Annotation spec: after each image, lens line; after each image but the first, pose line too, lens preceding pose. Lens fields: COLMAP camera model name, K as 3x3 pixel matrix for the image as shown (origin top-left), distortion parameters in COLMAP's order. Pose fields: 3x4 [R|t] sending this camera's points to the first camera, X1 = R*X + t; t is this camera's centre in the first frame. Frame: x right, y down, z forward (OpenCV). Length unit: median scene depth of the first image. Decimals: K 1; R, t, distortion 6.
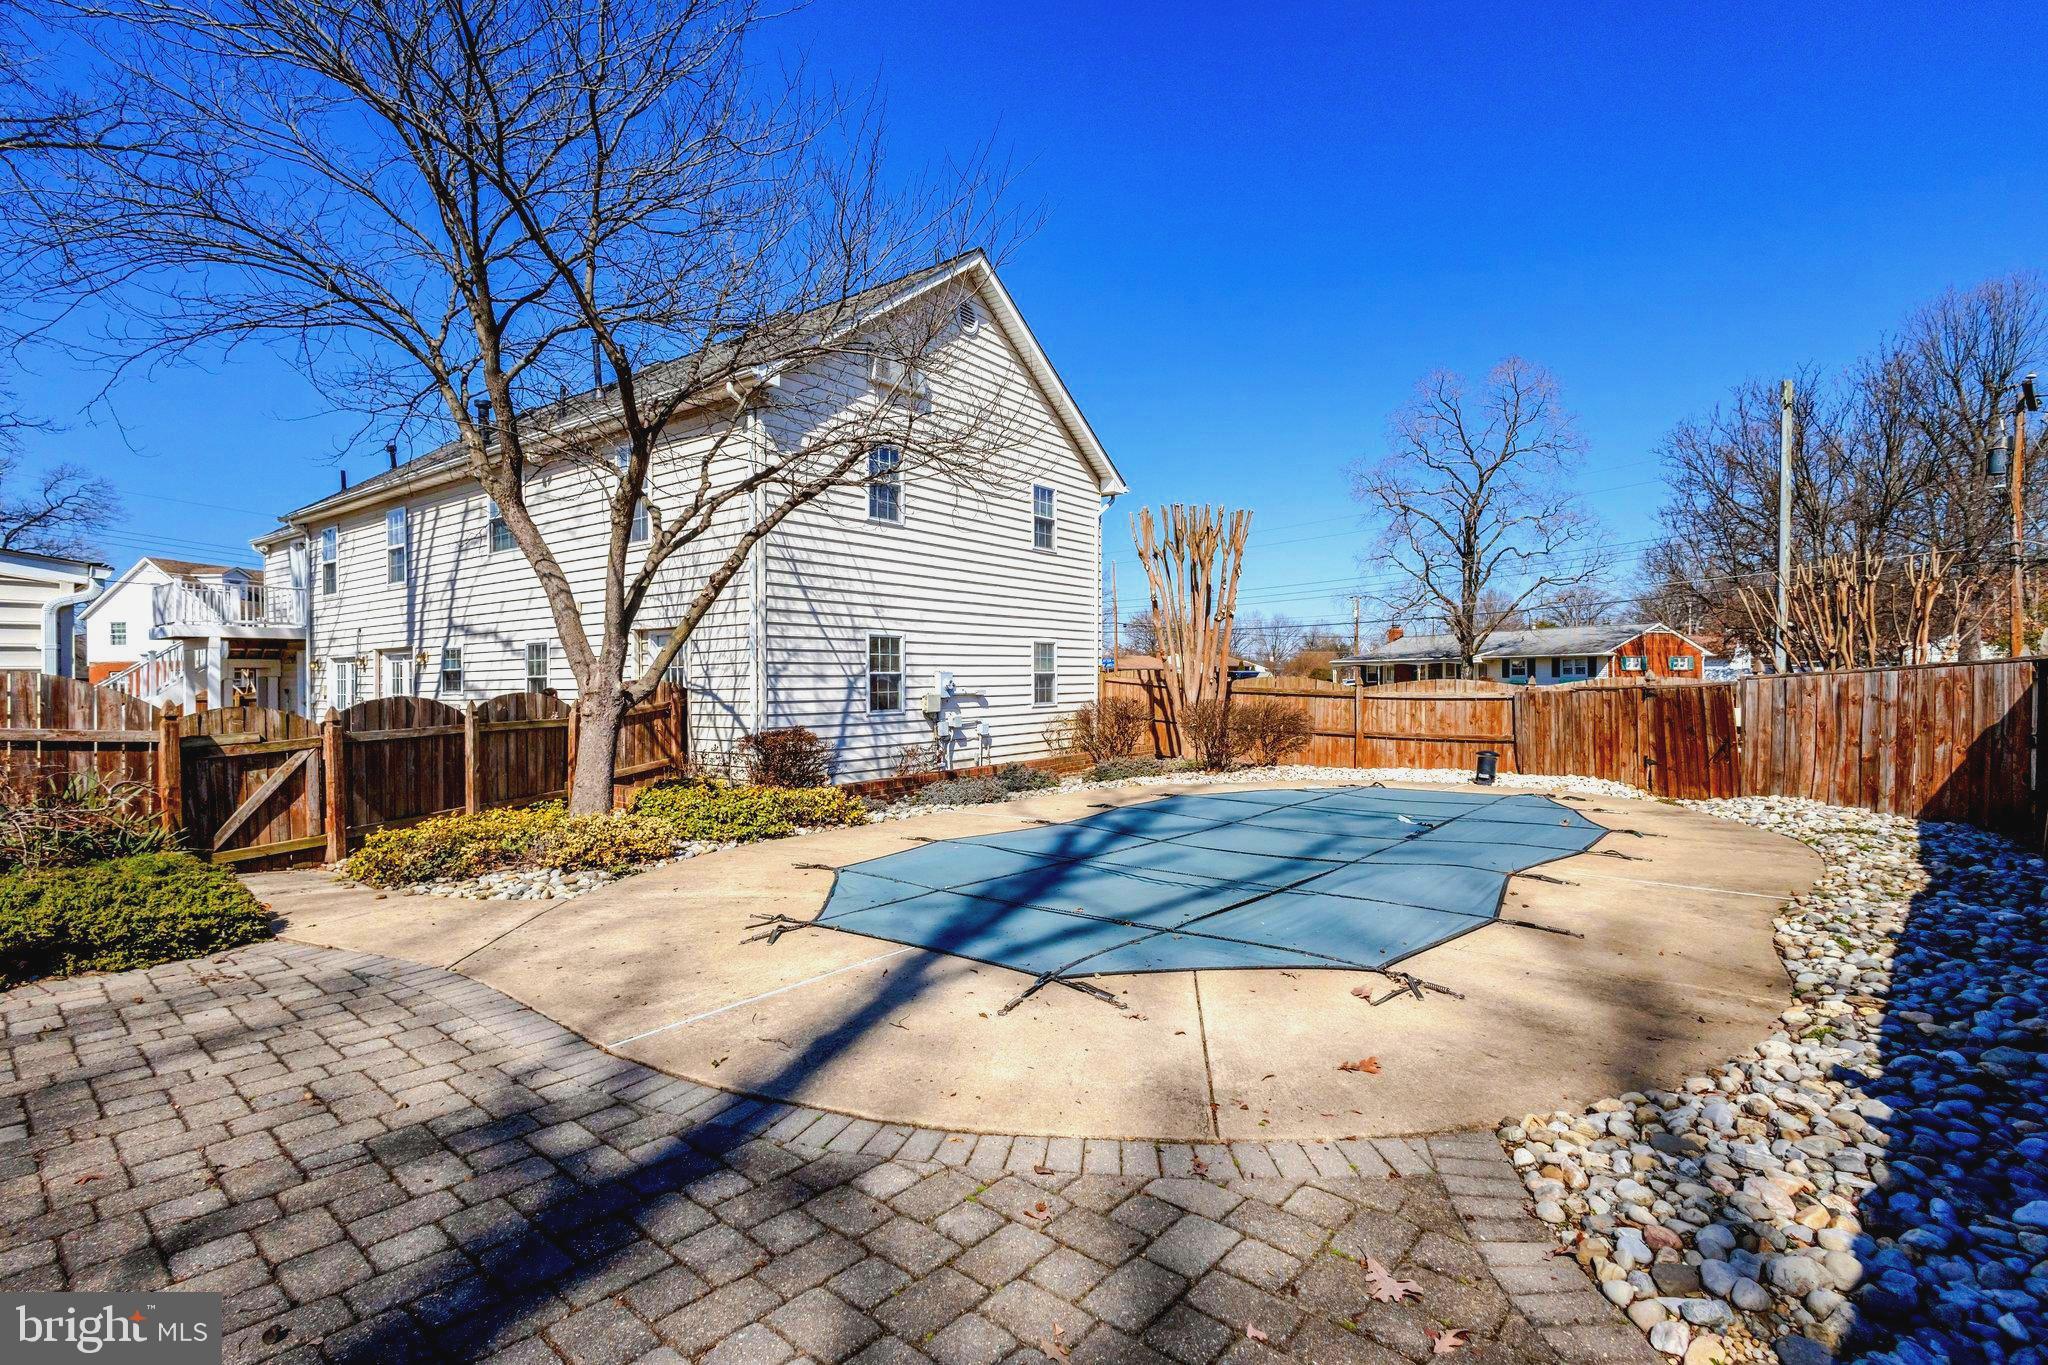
lens RADIAL K [[980.1, 0, 1024.0], [0, 980.1, 682.5], [0, 0, 1]] dist [0.018951, -0.000111]
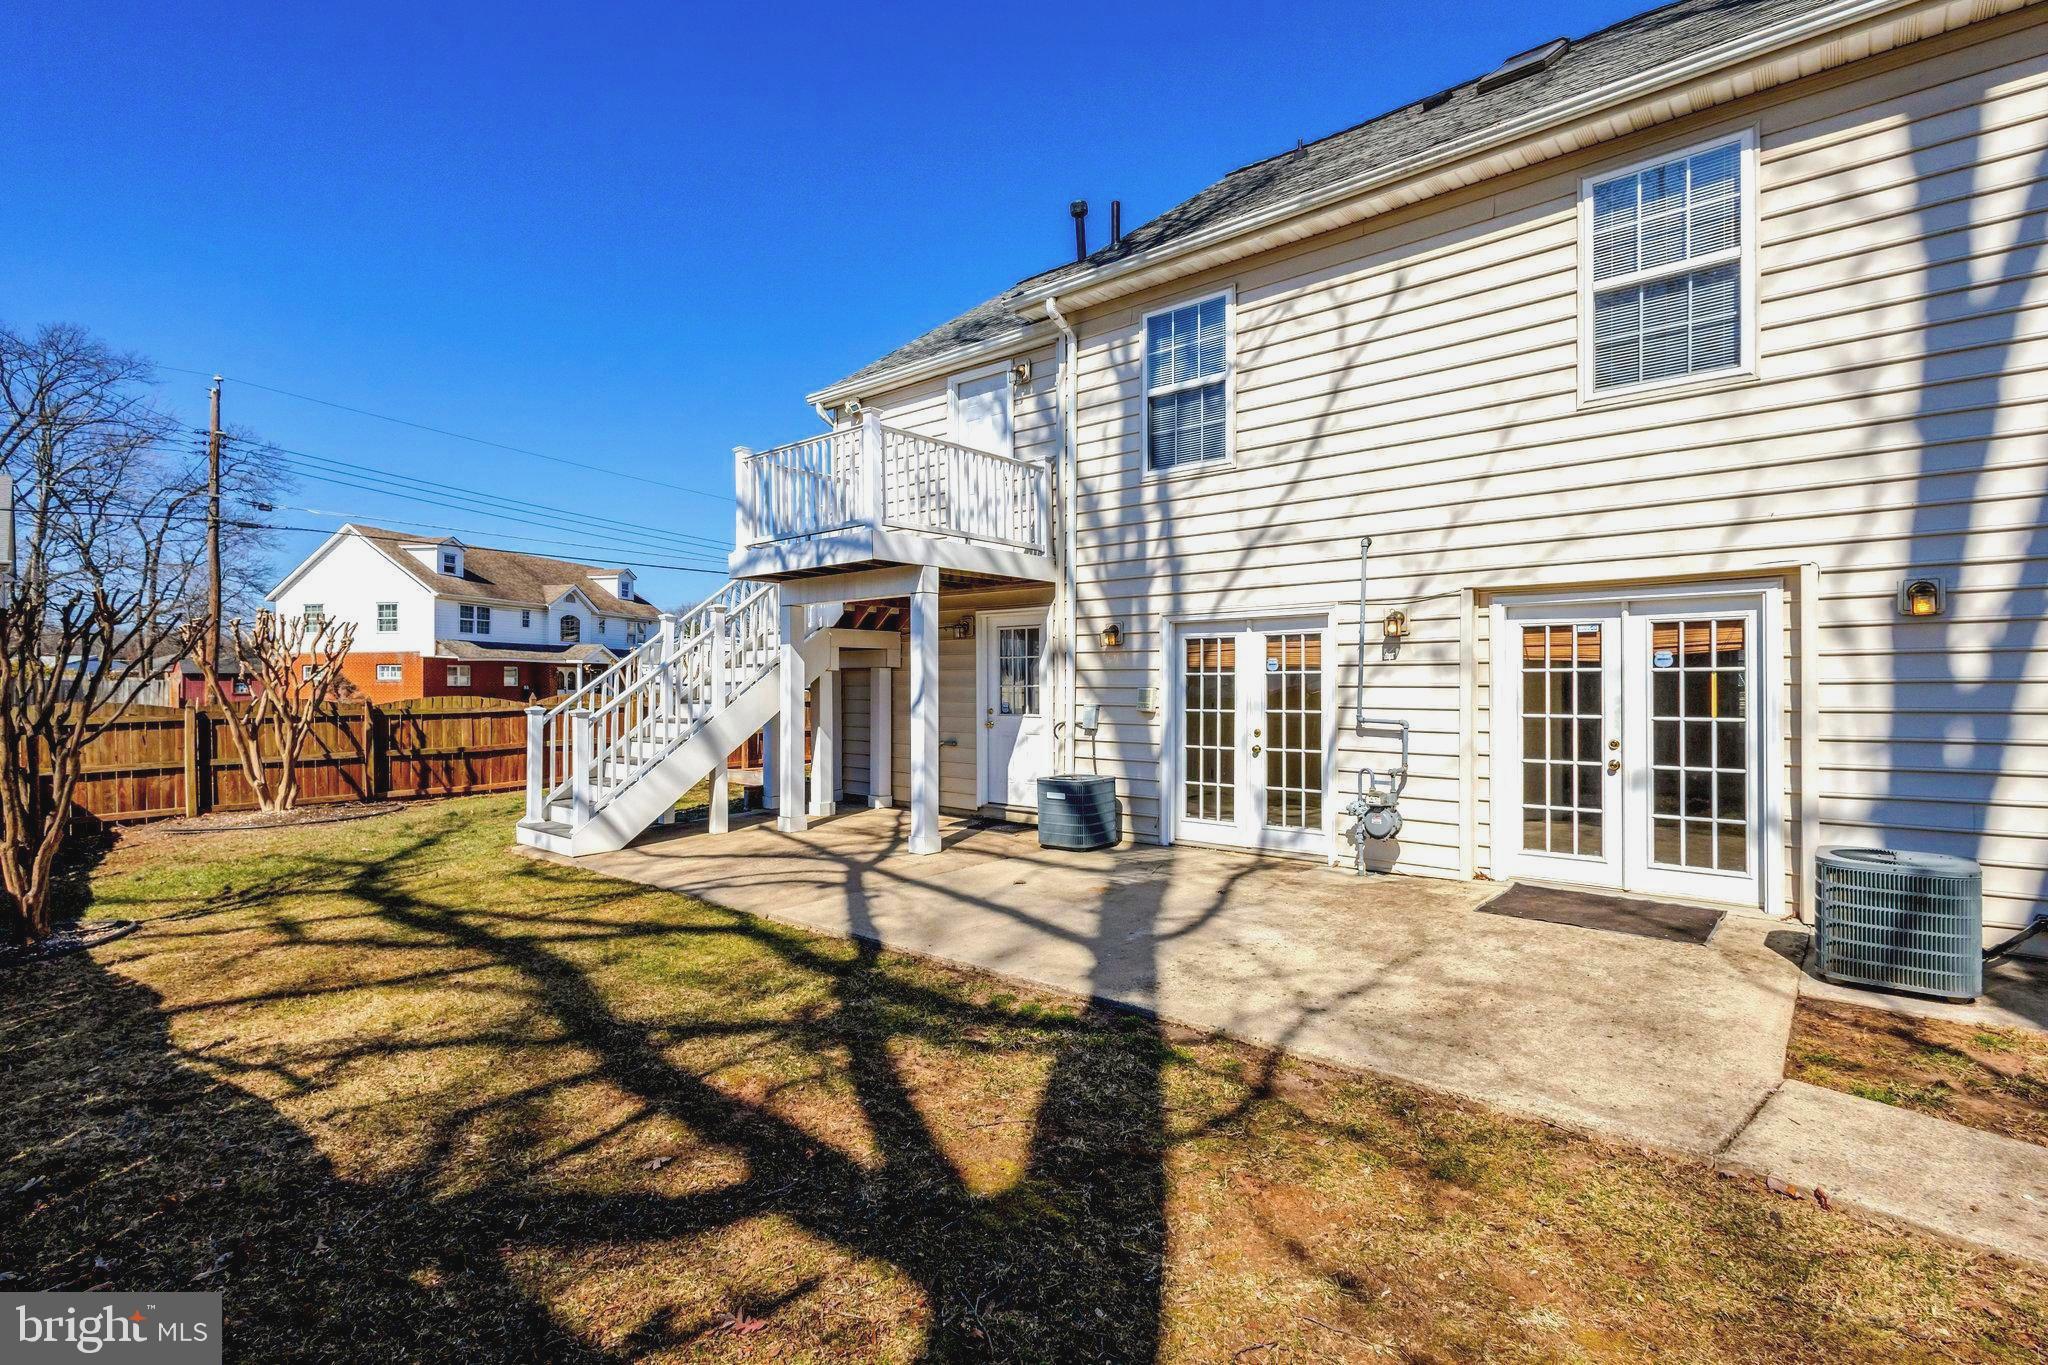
lens RADIAL K [[980.1, 0, 1024.0], [0, 980.1, 682.5], [0, 0, 1]] dist [0.018951, -0.000111]
pose [[0.998522, 0.009627, -0.053488, -0.755111], [-0.009989, 0.999929, -0.006501, 0.004566], [0.053421, 0.007026, 0.998547, 0.598080]]
